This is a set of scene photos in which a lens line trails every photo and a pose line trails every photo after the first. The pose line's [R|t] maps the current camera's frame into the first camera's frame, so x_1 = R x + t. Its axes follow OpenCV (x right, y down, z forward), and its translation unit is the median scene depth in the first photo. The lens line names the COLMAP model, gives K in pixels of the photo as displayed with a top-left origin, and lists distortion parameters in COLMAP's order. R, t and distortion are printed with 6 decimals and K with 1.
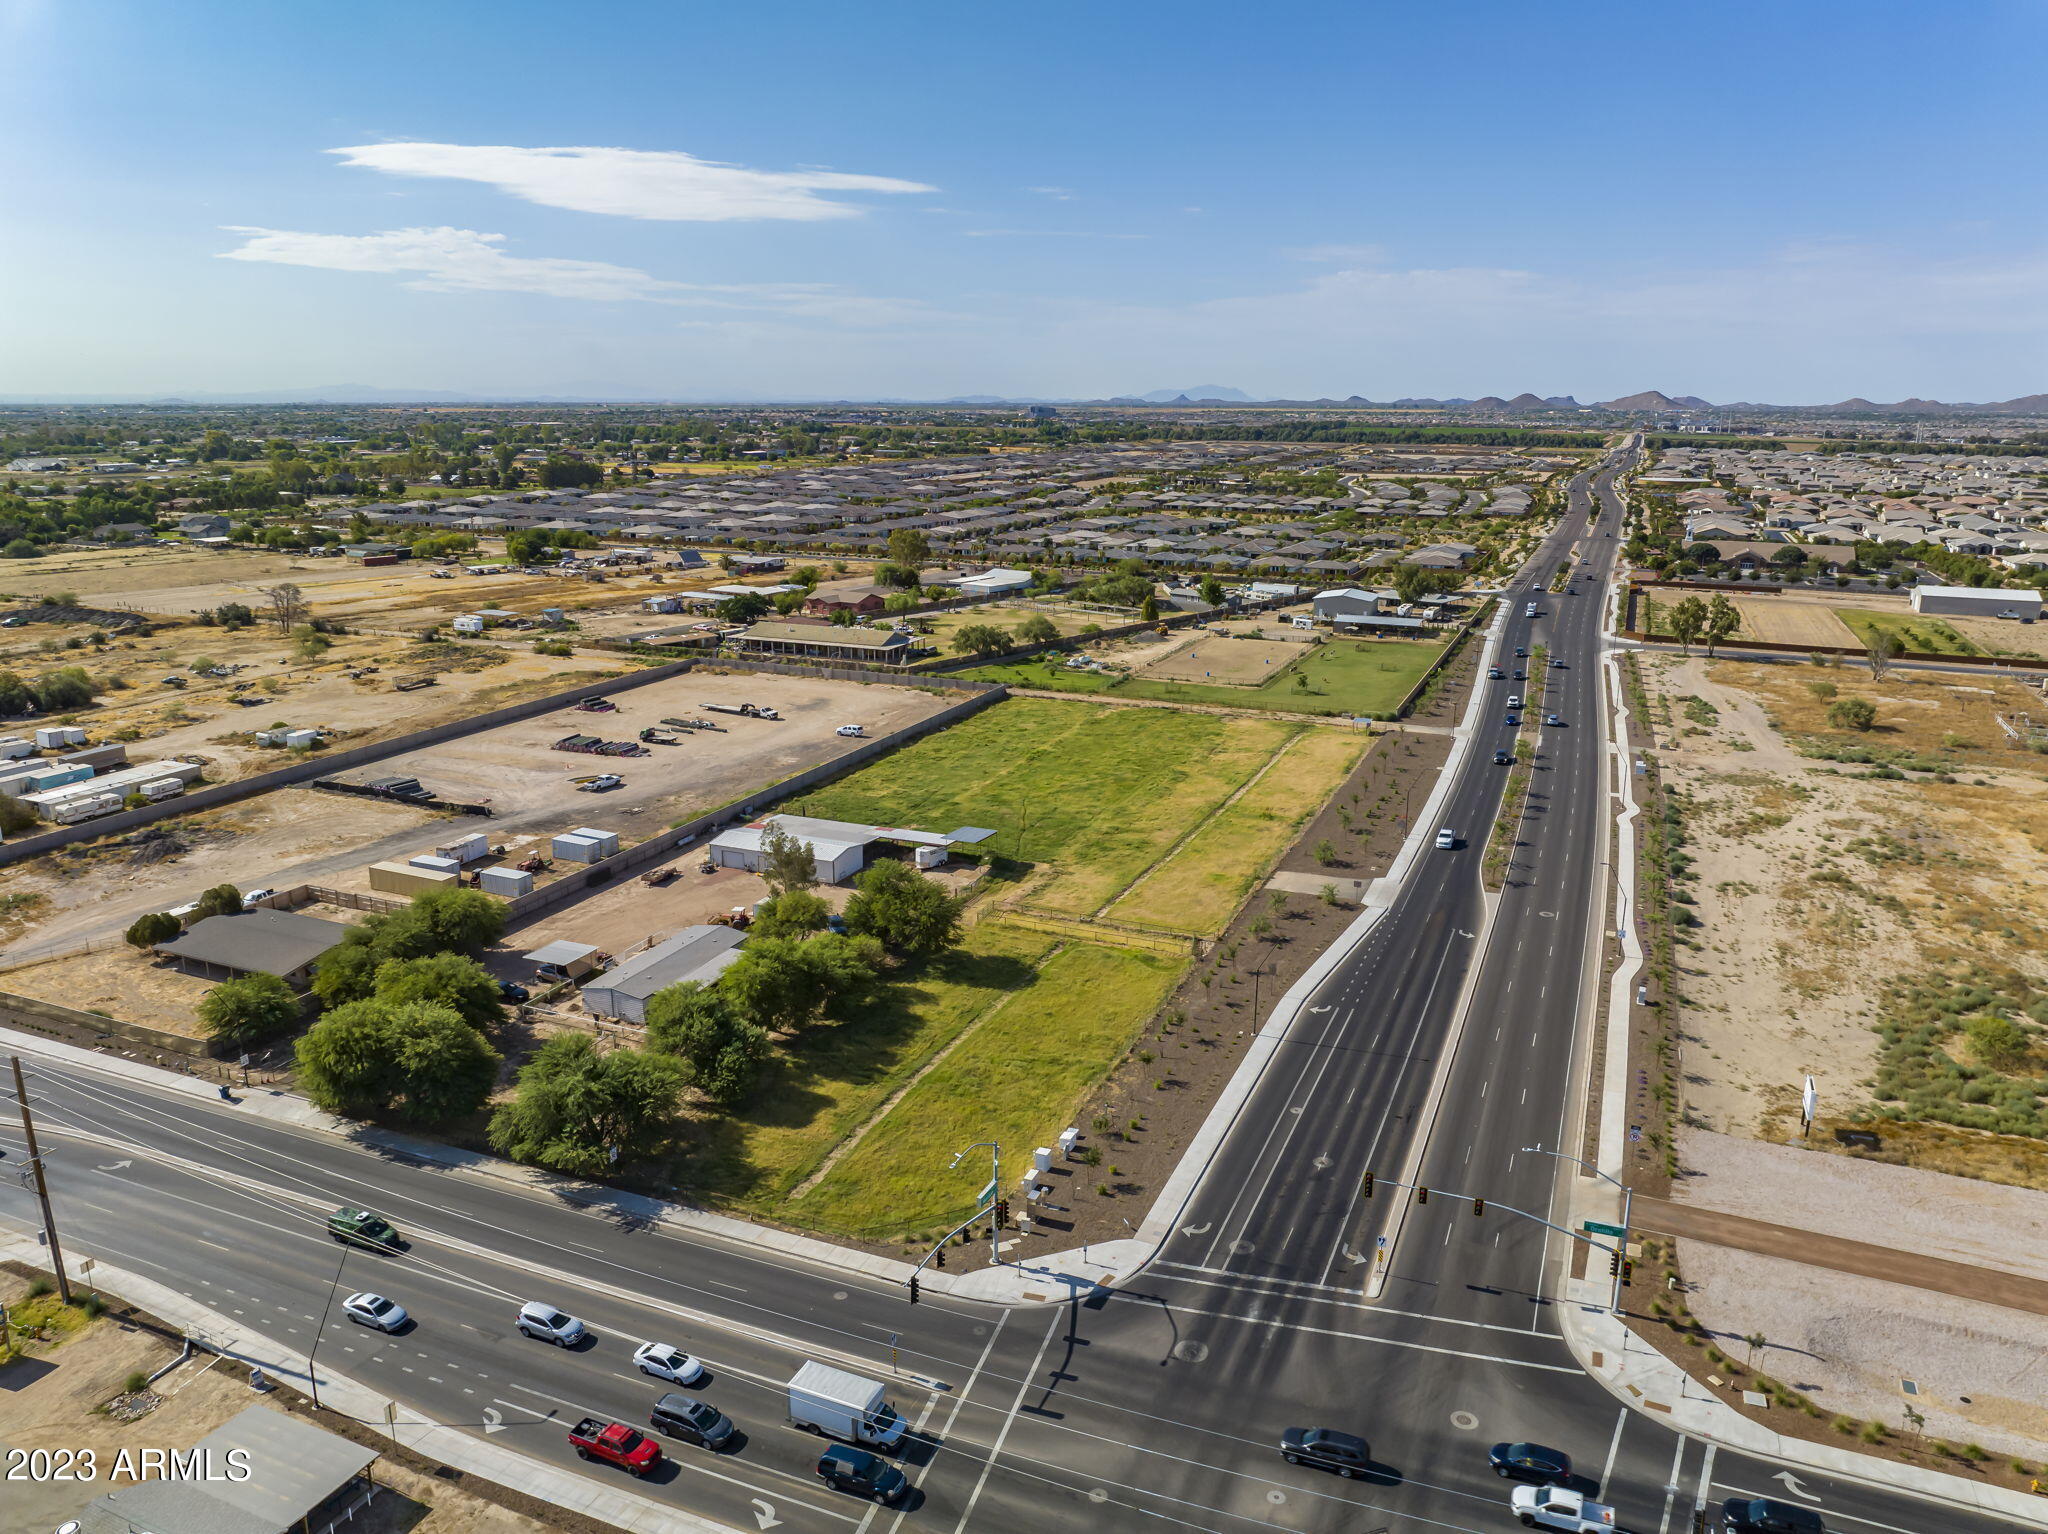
lens RADIAL K [[1444.8, 0, 1031.3], [0, 1444.8, 752.5], [0, 0, 1]] dist [-0.044277, 0.013399]
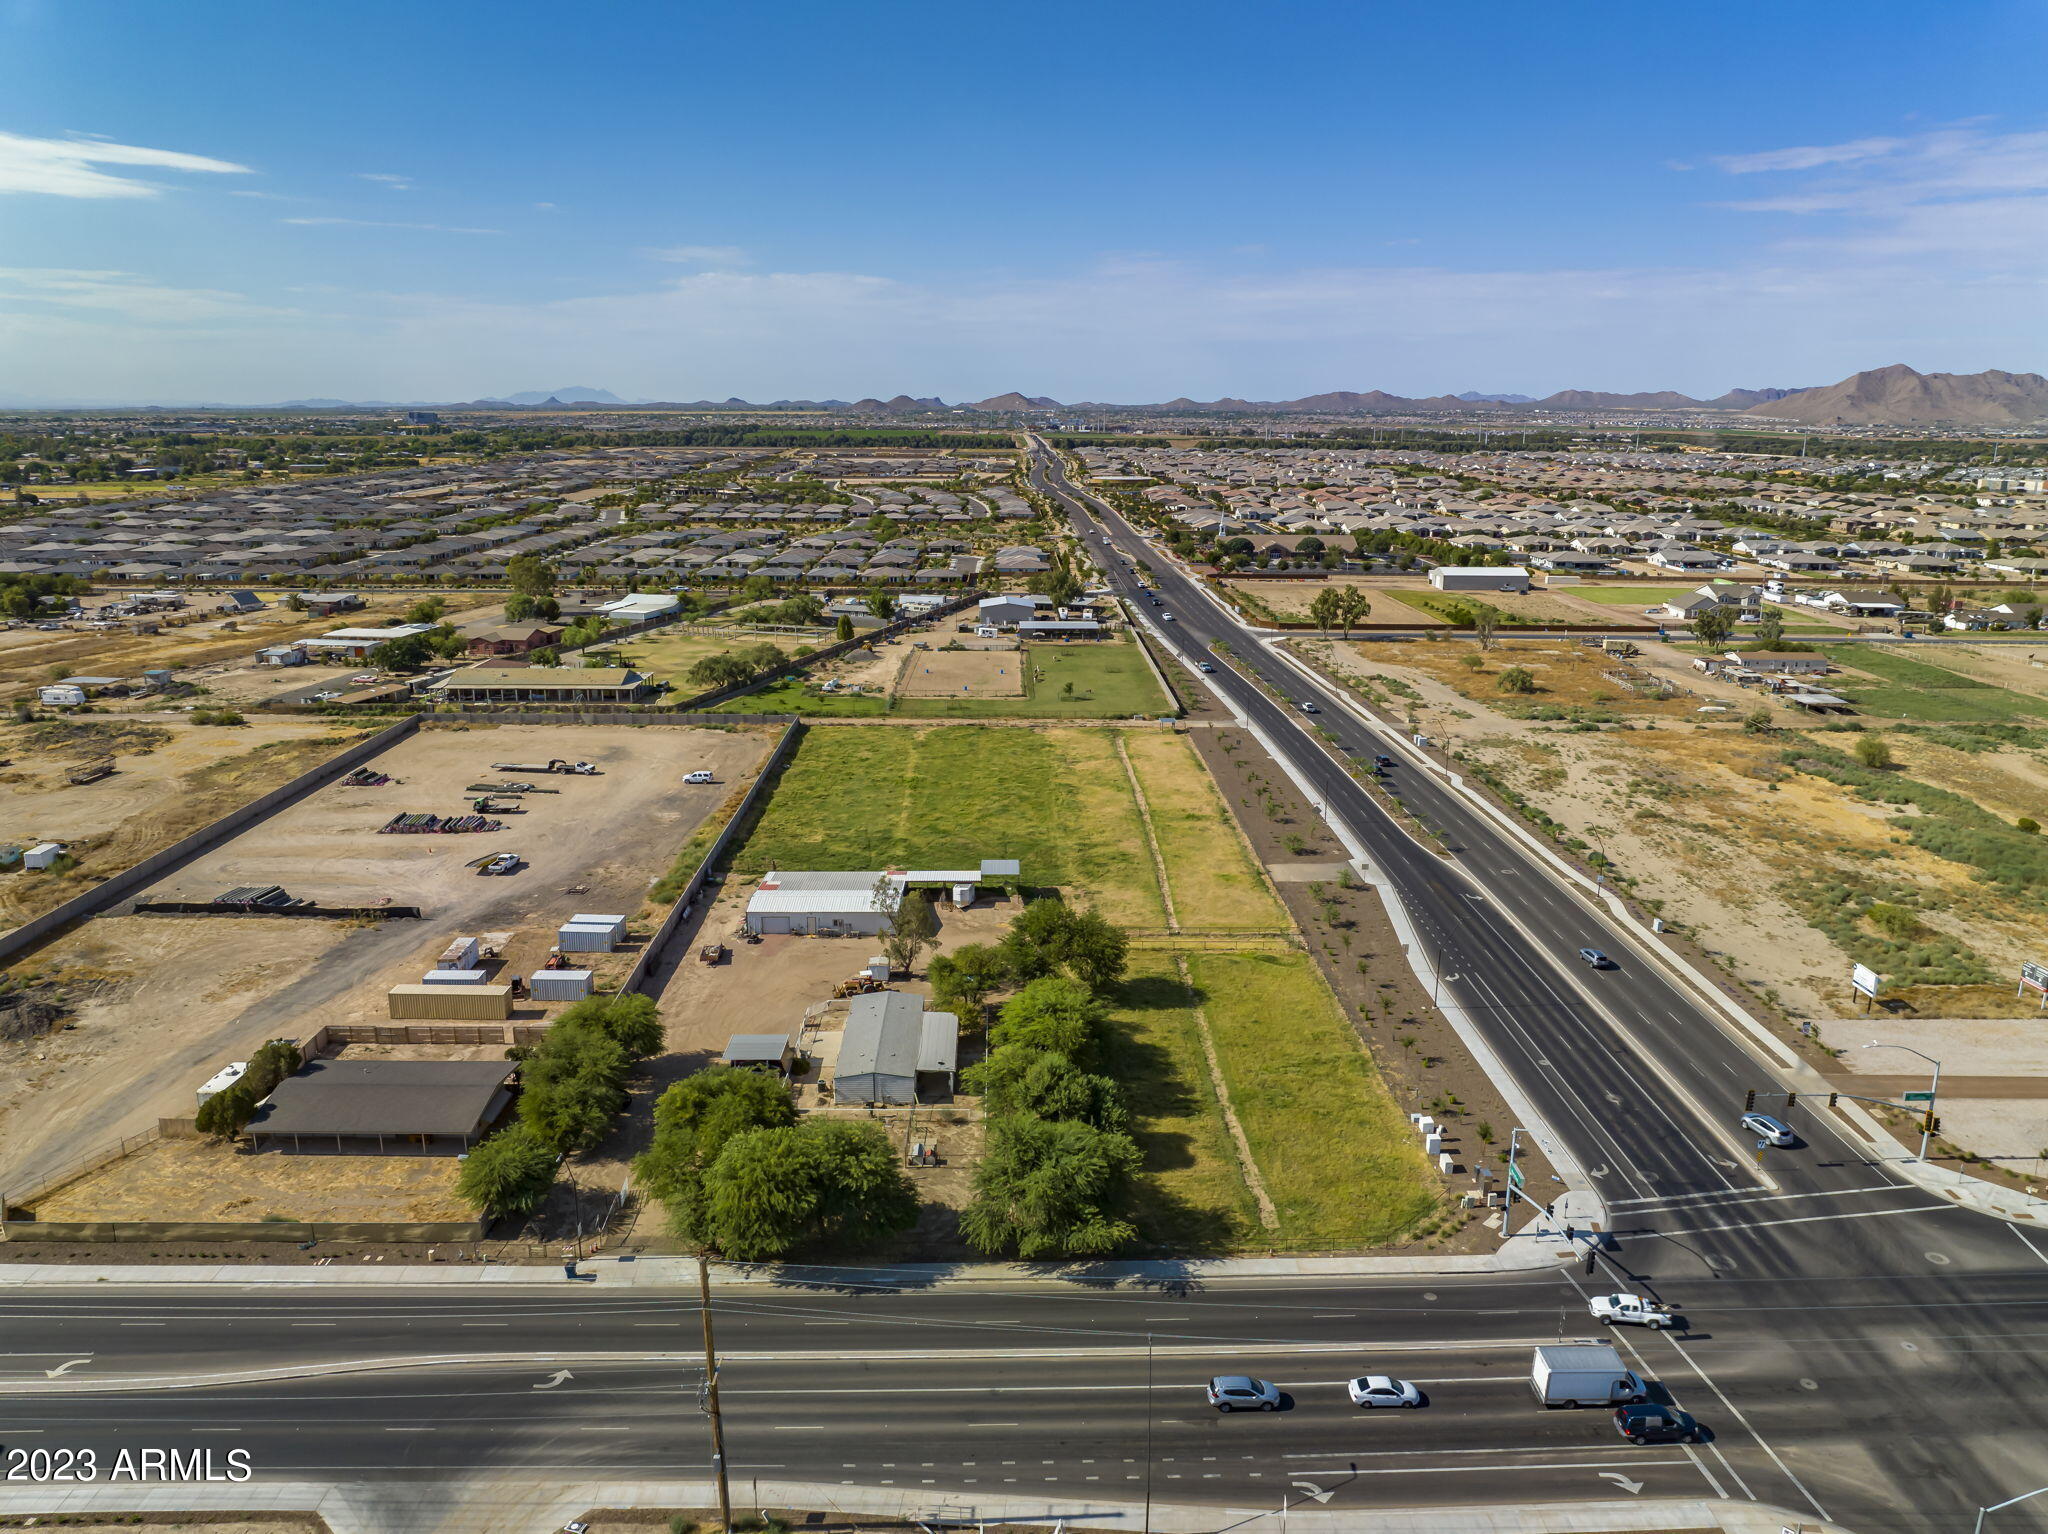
lens RADIAL K [[1444.8, 0, 1031.0], [0, 1444.8, 752.9], [0, 0, 1]] dist [-0.044277, 0.013399]
pose [[0.913606, -0.094206, 0.395536, -0.411410], [0.094511, 0.995347, 0.018762, -0.039164], [-0.395464, 0.020242, 0.918259, 0.065280]]
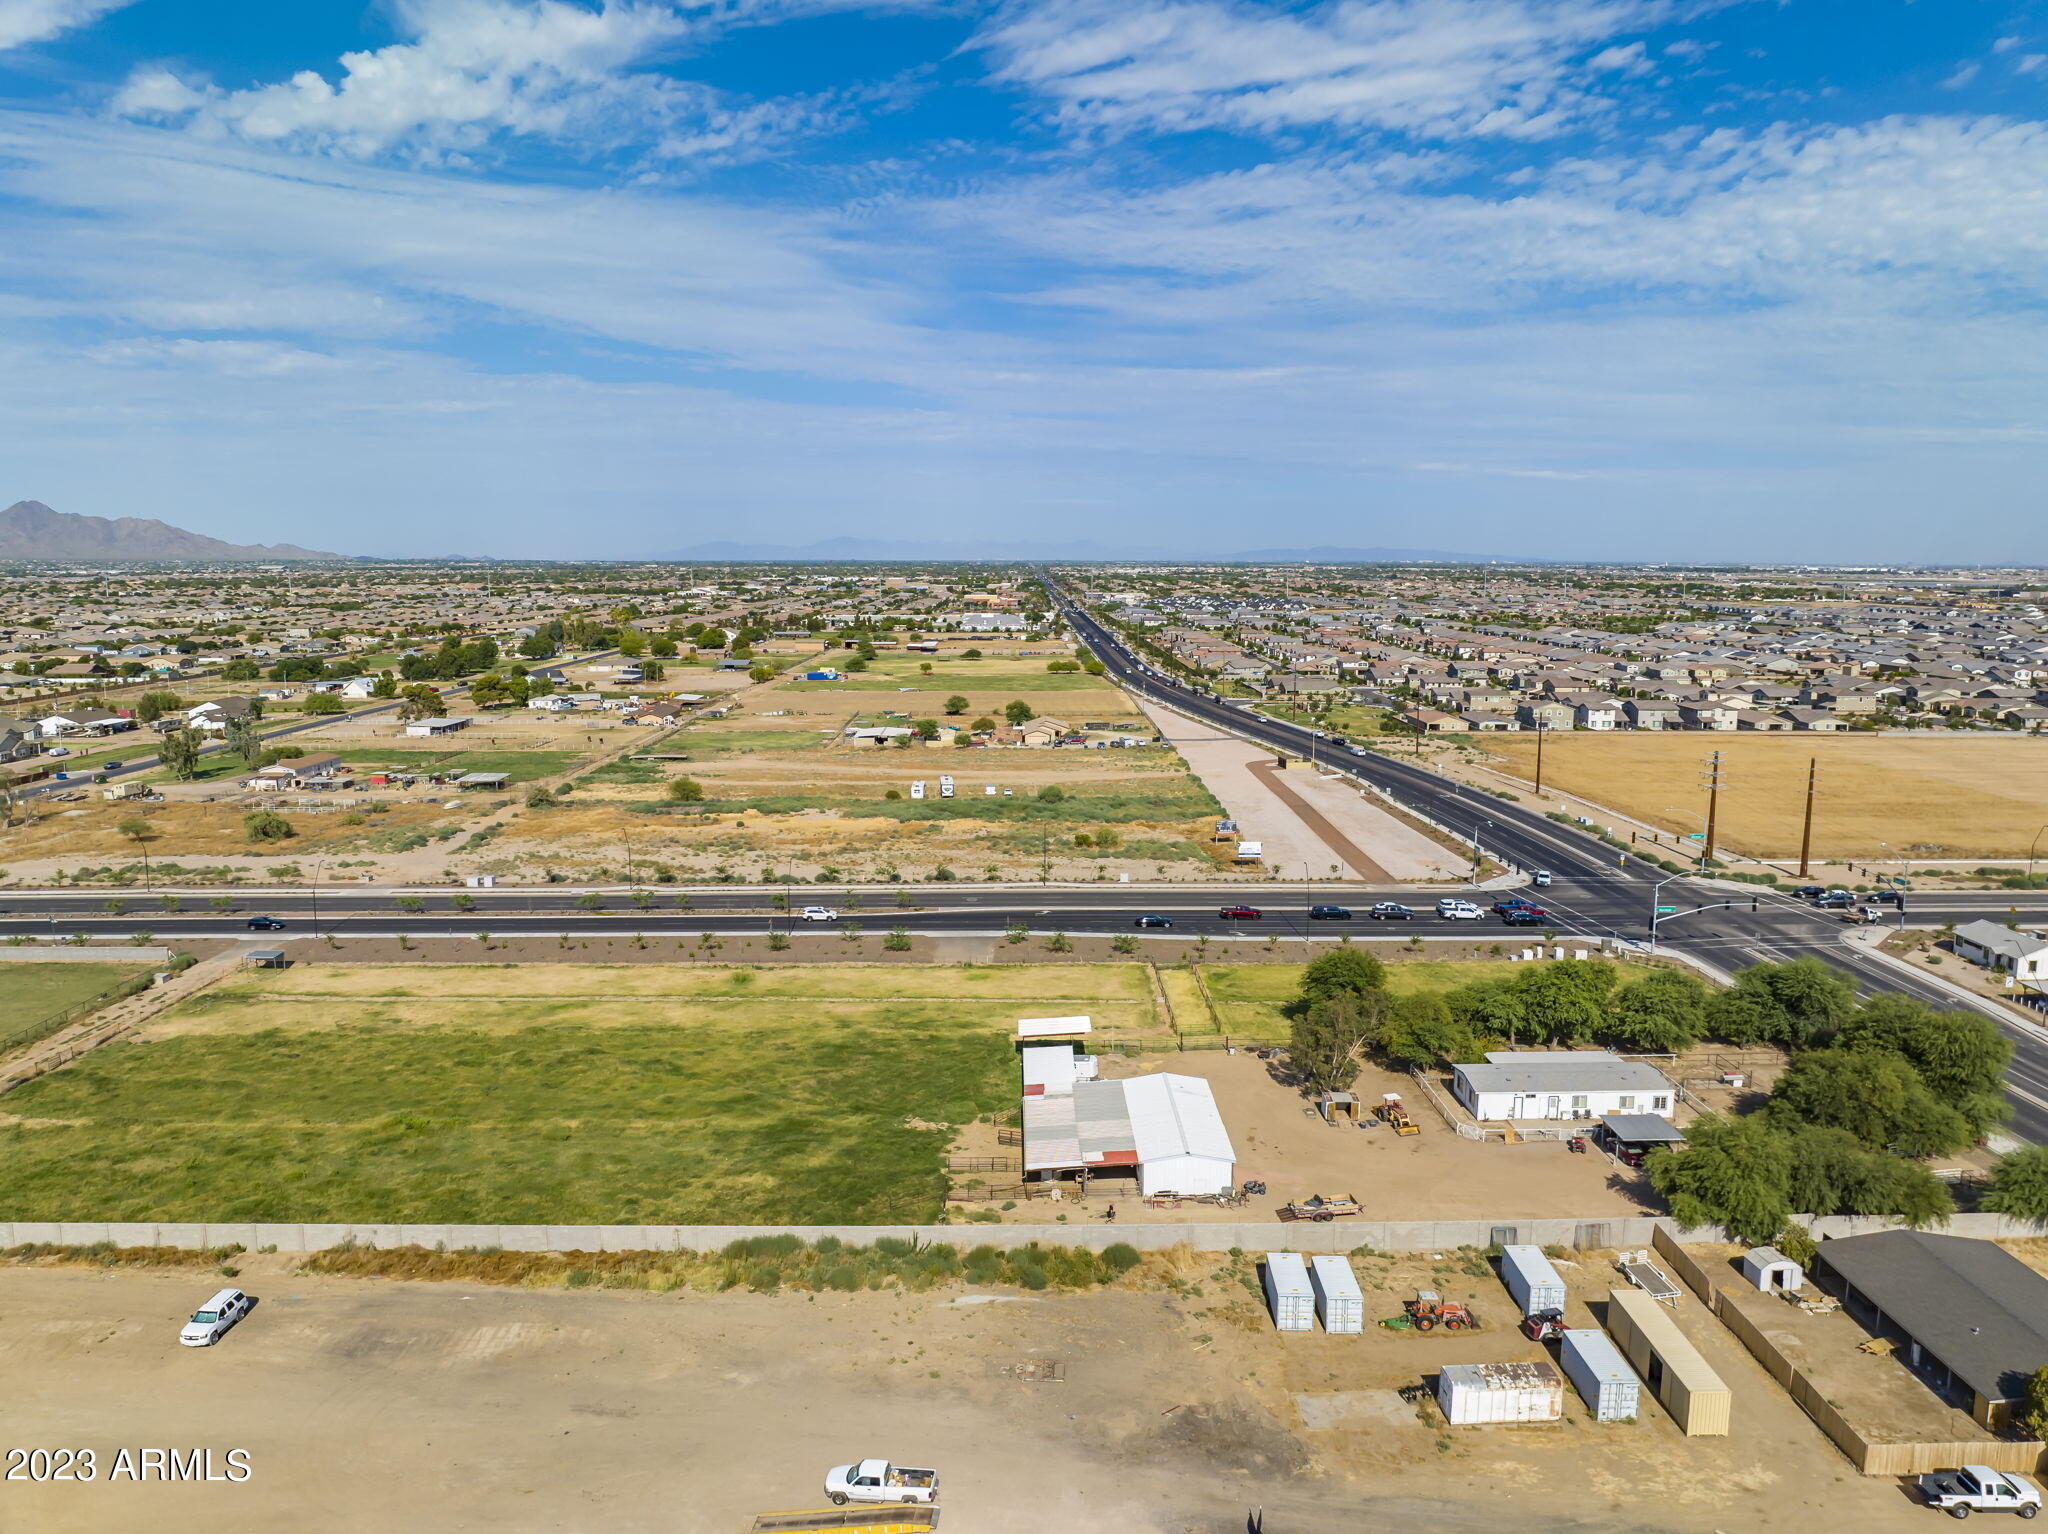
lens RADIAL K [[1444.8, 0, 1027.1], [0, 1444.8, 741.3], [0, 0, 1]] dist [-0.044277, 0.013399]
pose [[-0.399928, -0.123617, 0.908172, -0.728867], [0.216339, 0.950133, 0.224597, -0.269516], [-0.890649, 0.286296, -0.353242, 1.239411]]
